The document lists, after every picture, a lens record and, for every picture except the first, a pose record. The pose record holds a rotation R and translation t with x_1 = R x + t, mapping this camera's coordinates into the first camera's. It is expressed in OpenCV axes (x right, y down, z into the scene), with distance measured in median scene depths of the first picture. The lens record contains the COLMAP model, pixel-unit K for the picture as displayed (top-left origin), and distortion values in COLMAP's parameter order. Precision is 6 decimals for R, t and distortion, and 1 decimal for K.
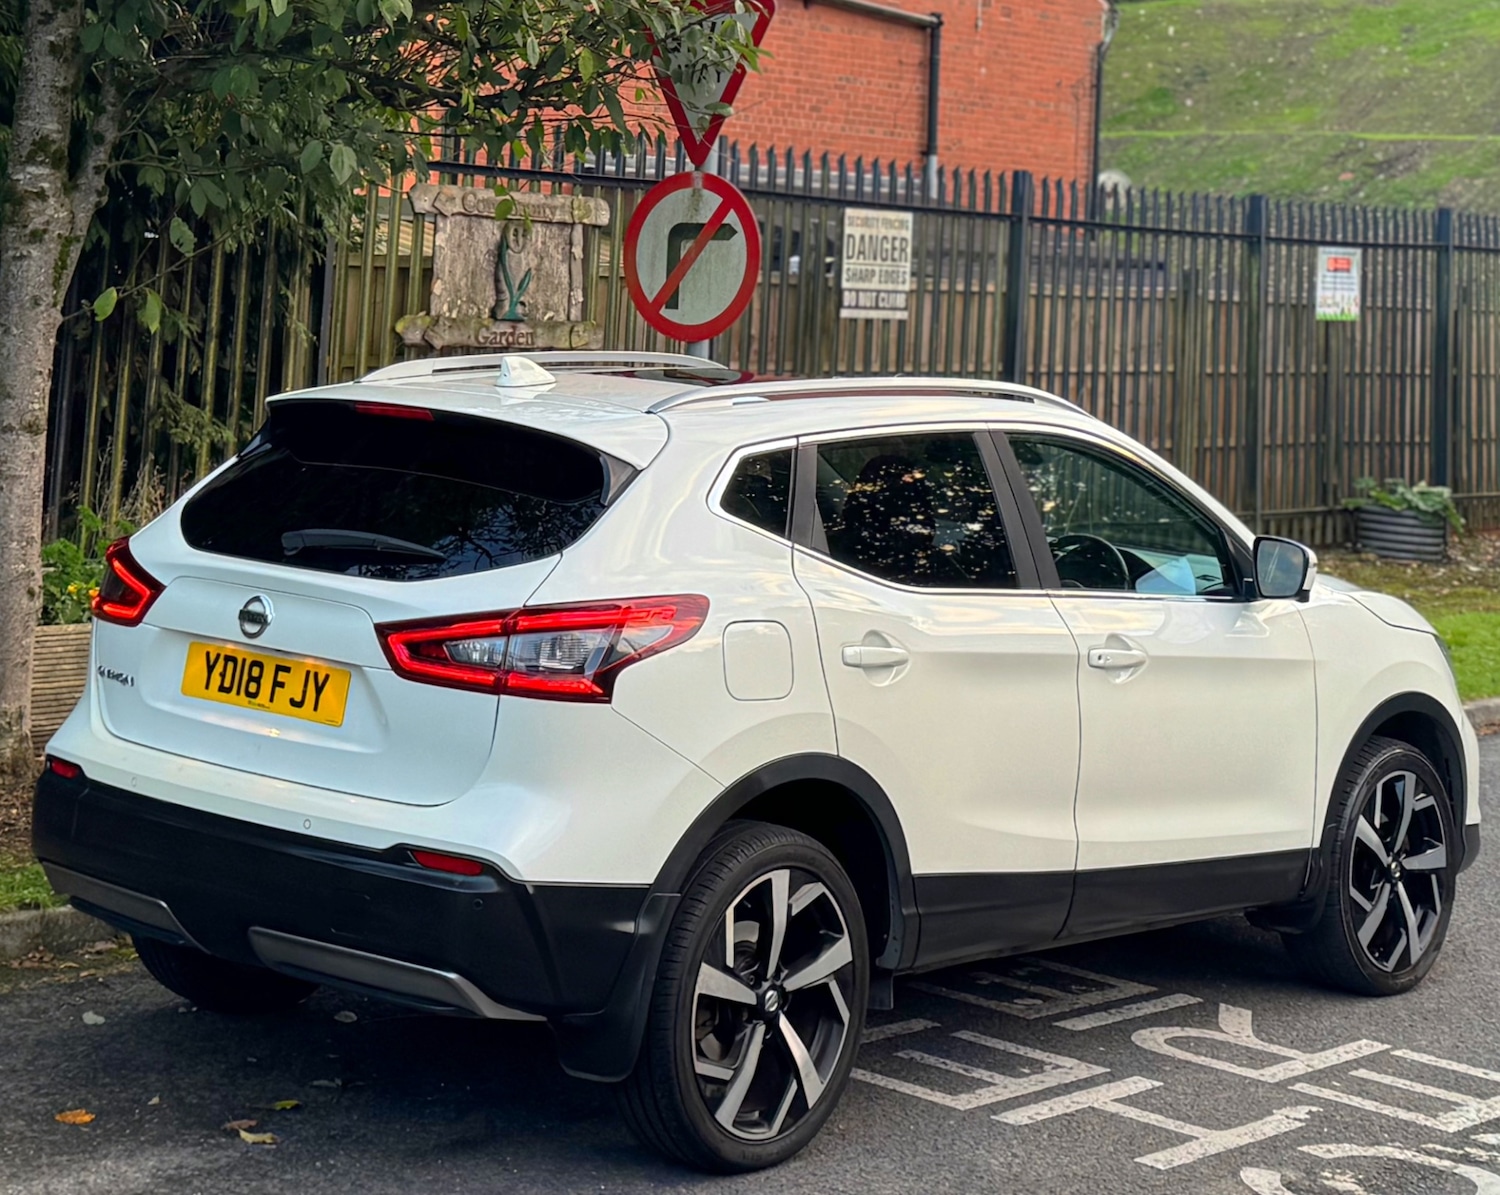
lens RADIAL K [[3163.9, 0, 754.8], [0, 3163.9, 559.7], [0, 0, 1]] dist [0.083148, 0.571880]
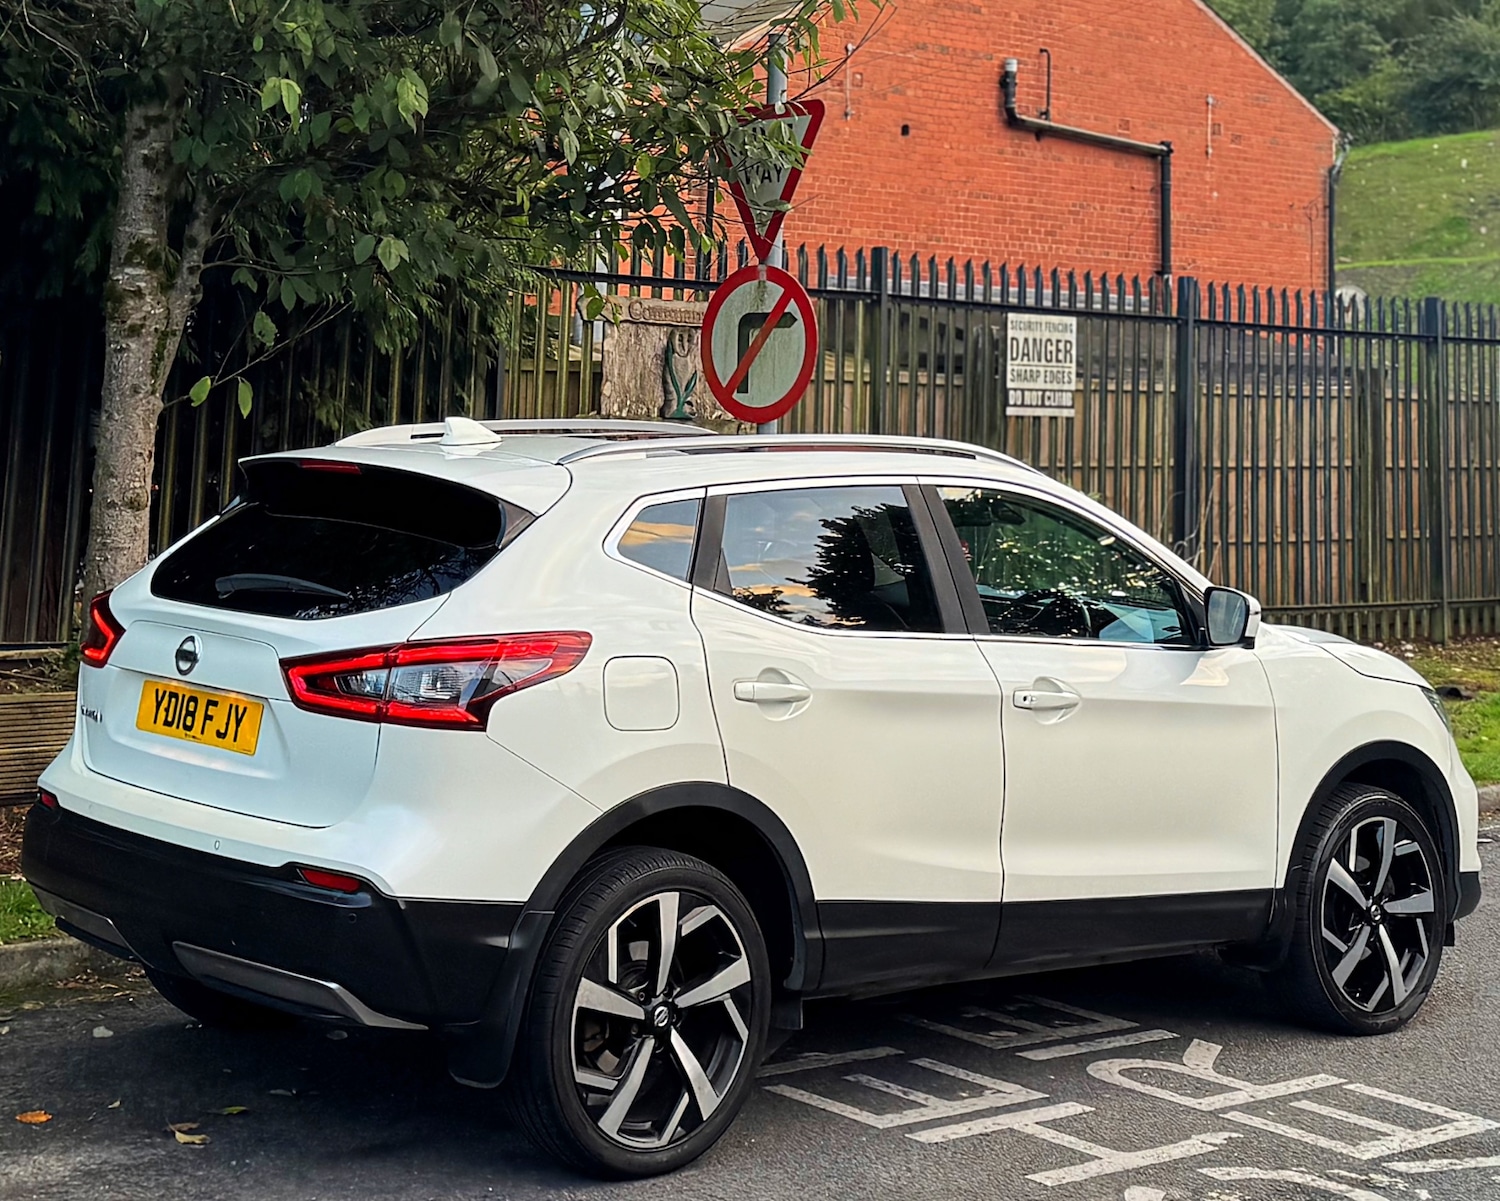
lens RADIAL K [[2885.8, 0, 744.9], [0, 2885.8, 597.4], [0, 0, 1]] dist [0.121622, 0.111366]
pose [[0.991140, -0.006542, -0.132663, 0.123998], [0.003130, 0.999659, -0.025916, 0.018750], [0.132787, 0.025271, 0.990822, 0.033454]]
